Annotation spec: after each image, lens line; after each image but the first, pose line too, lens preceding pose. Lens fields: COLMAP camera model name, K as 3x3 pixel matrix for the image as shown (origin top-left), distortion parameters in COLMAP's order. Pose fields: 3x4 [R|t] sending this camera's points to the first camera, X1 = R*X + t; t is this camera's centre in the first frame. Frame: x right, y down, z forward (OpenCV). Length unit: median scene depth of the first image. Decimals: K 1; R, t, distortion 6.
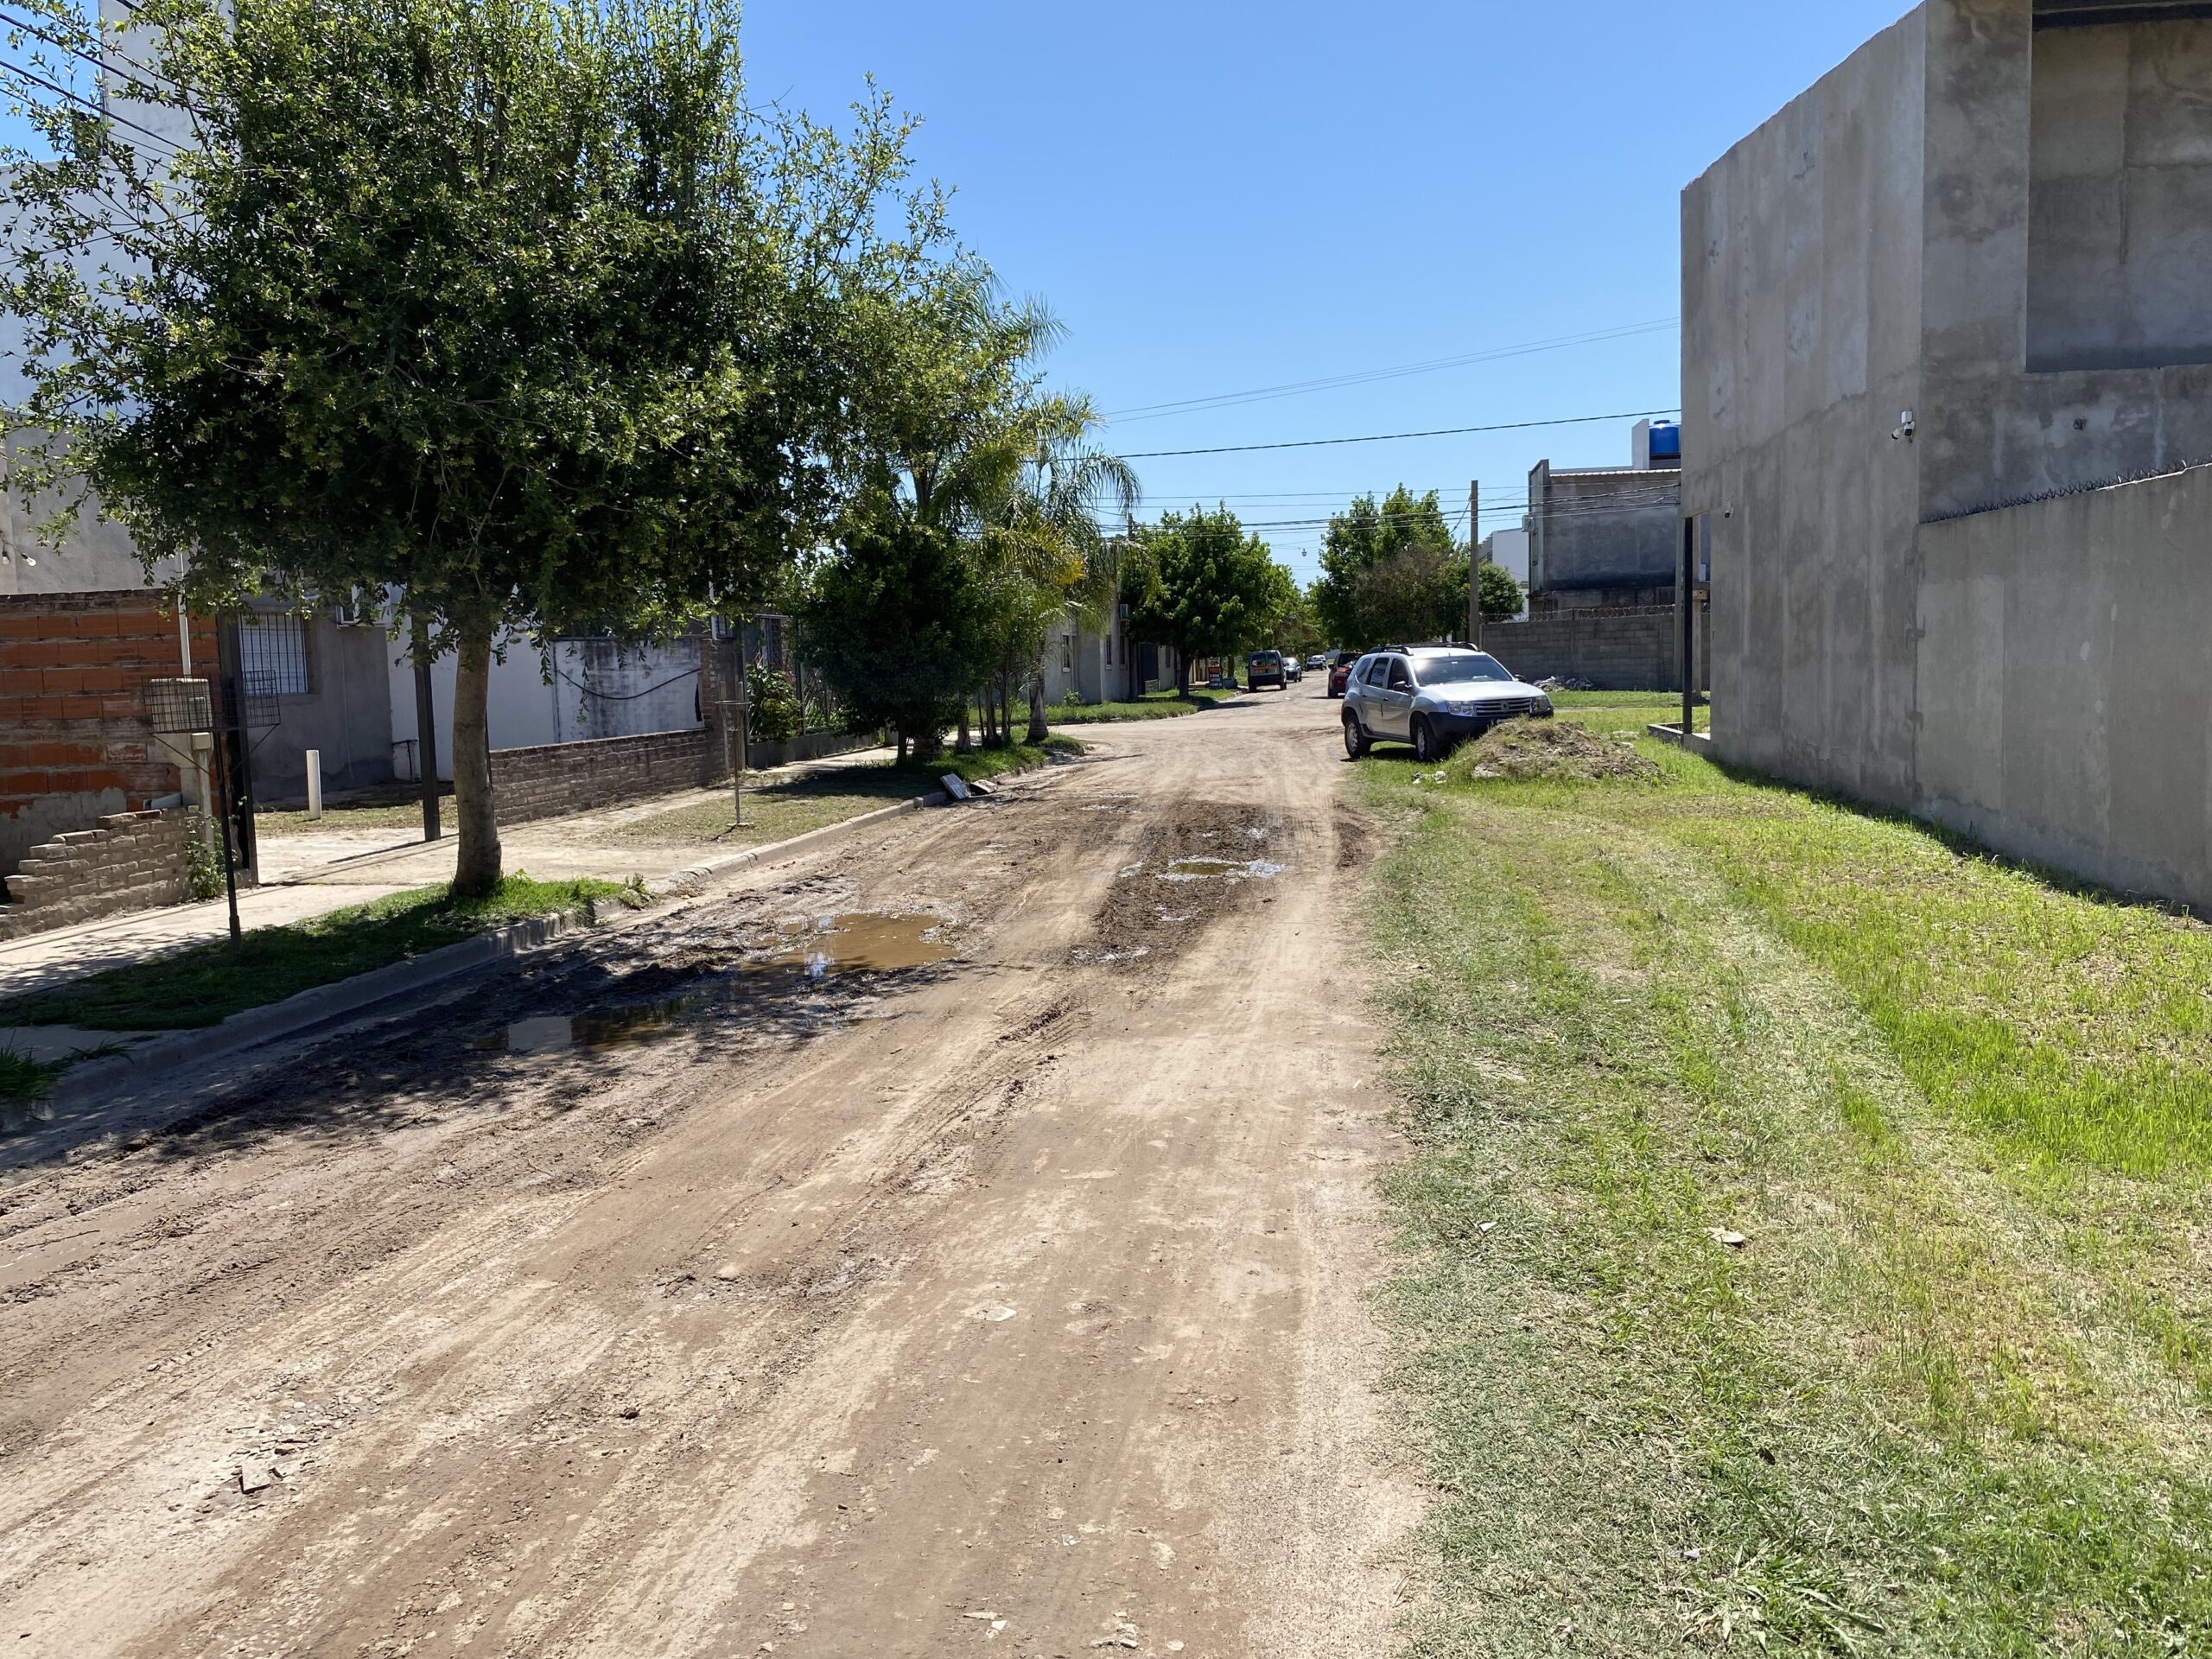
lens RADIAL K [[1683.9, 0, 1115.1], [0, 1683.9, 831.2], [0, 0, 1]] dist [0.047621, -0.063588]
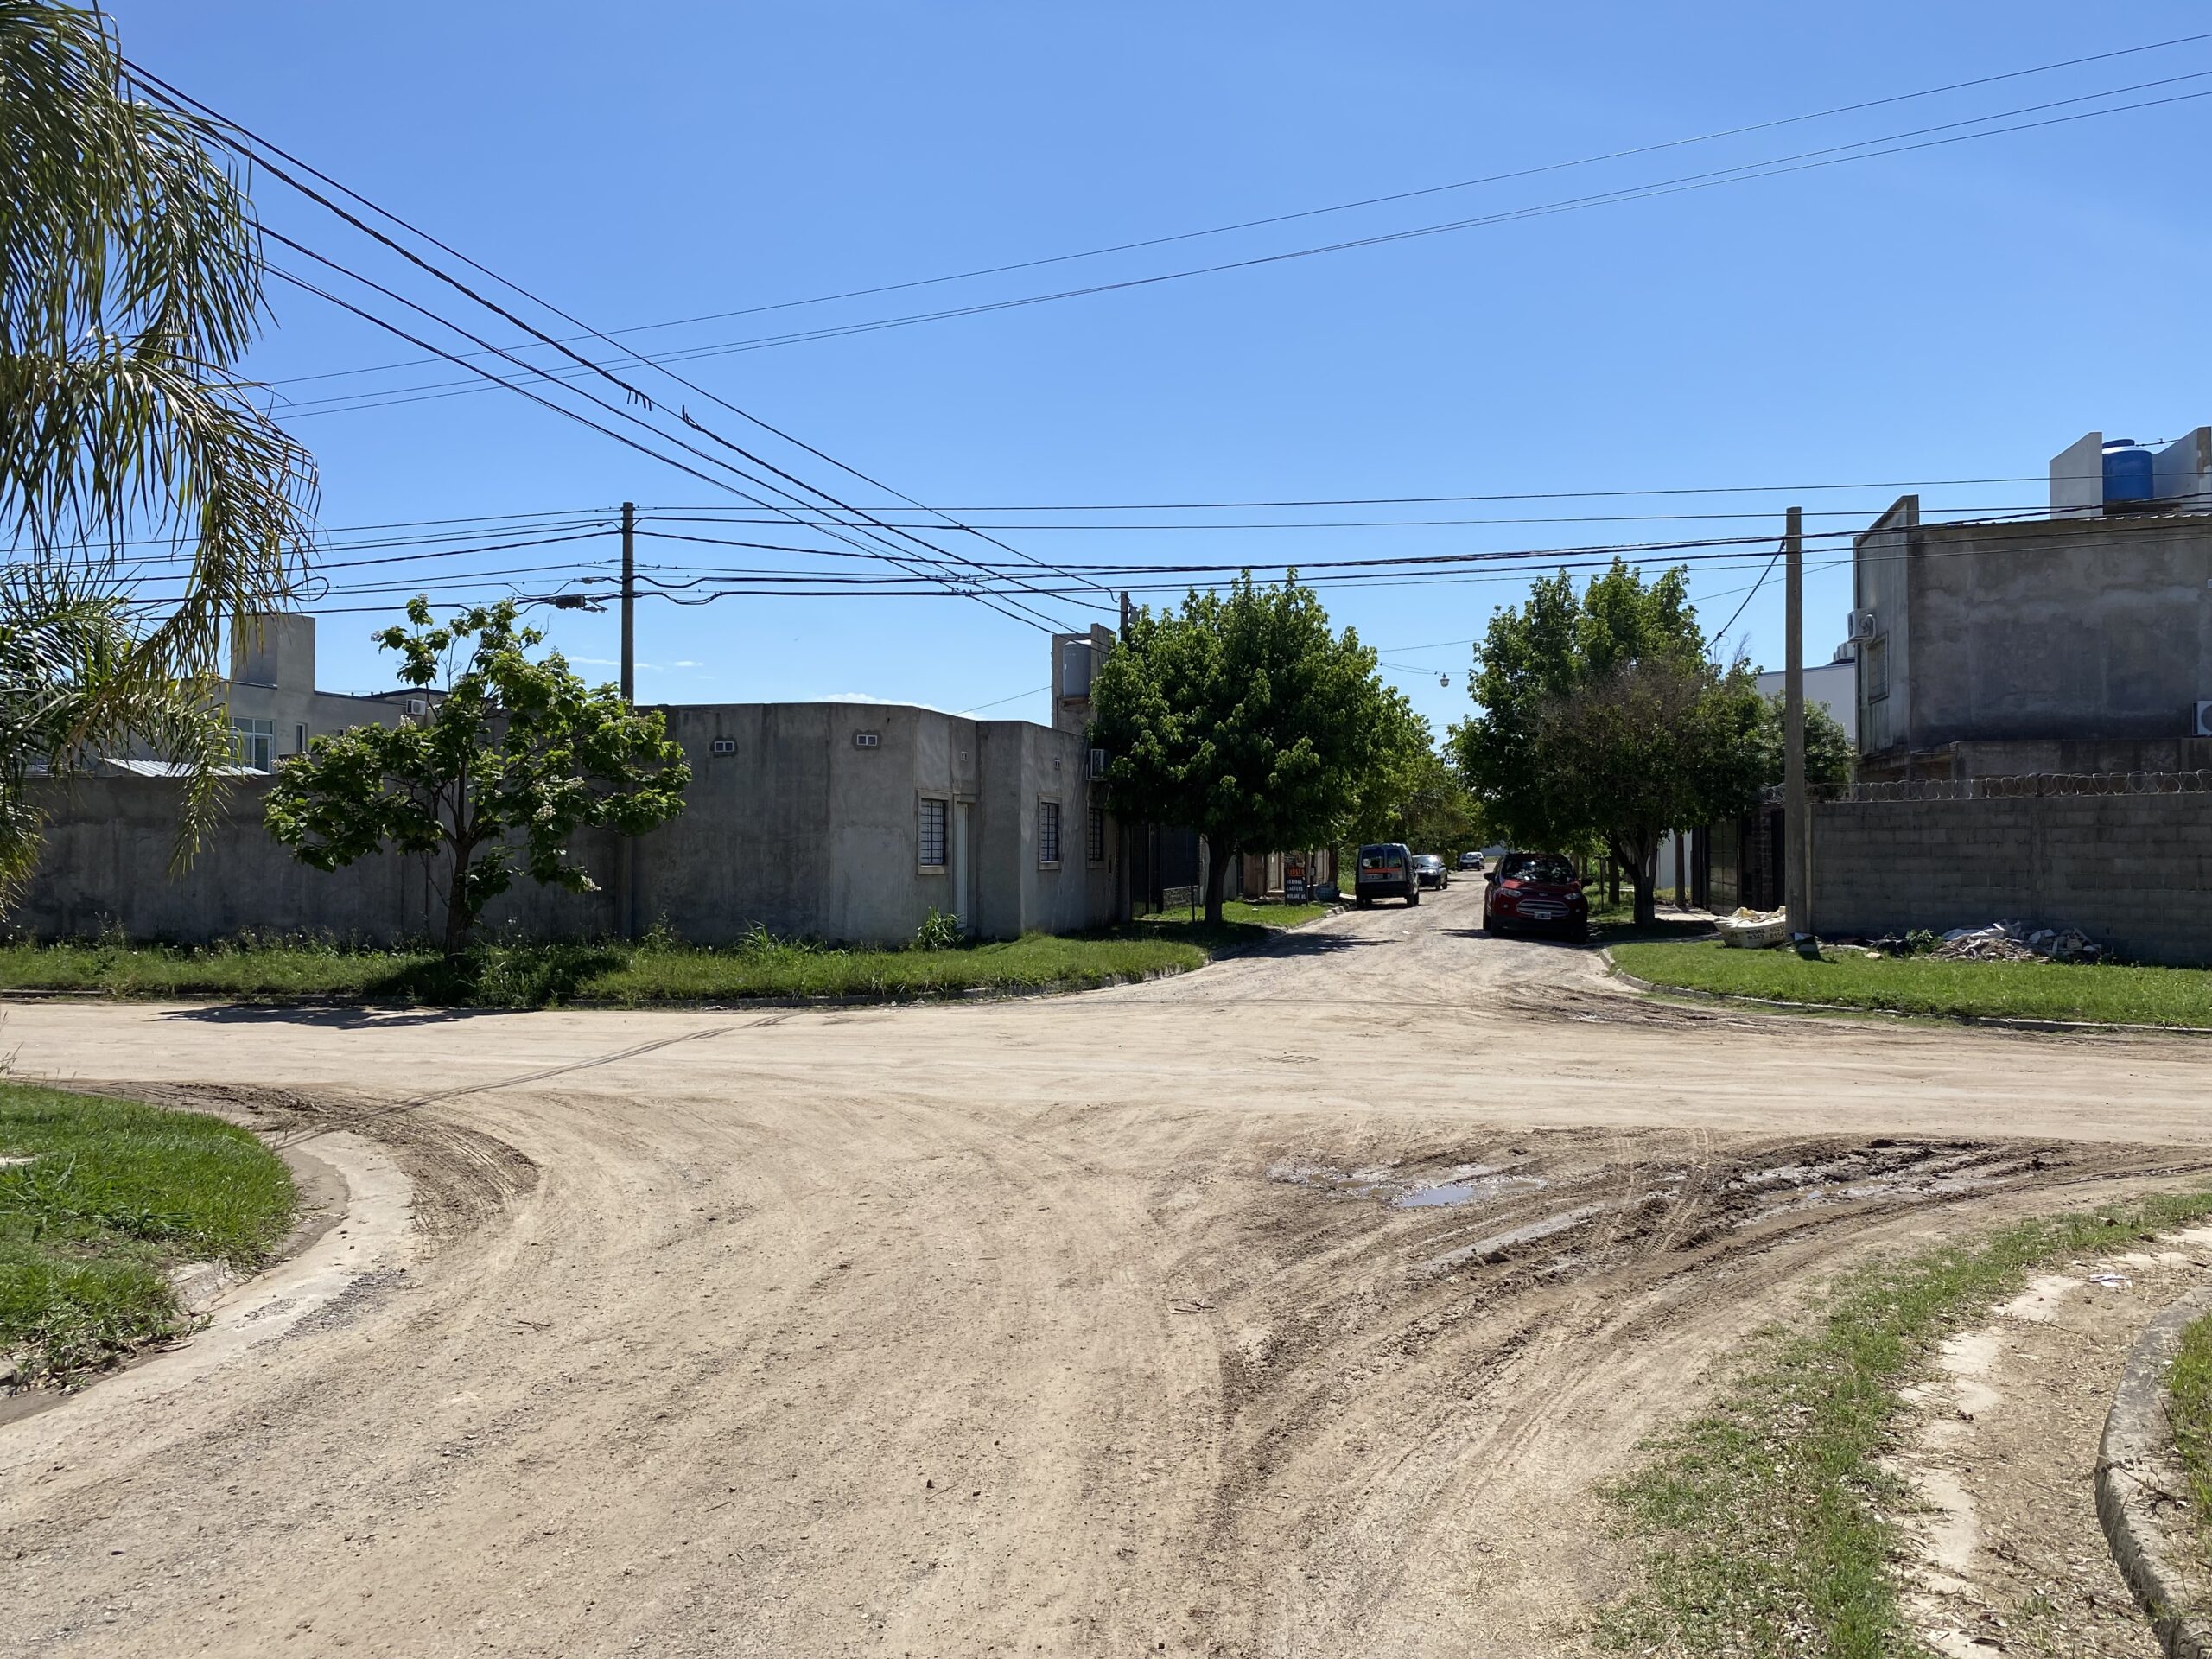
lens RADIAL K [[1683.9, 0, 1129.6], [0, 1683.9, 797.1], [0, 0, 1]] dist [0.047621, -0.063588]
pose [[0.996004, 0.029824, -0.084186, 0.058836], [-0.040485, 0.990958, -0.127920, -0.049677], [0.079609, 0.130817, 0.988205, 0.456611]]
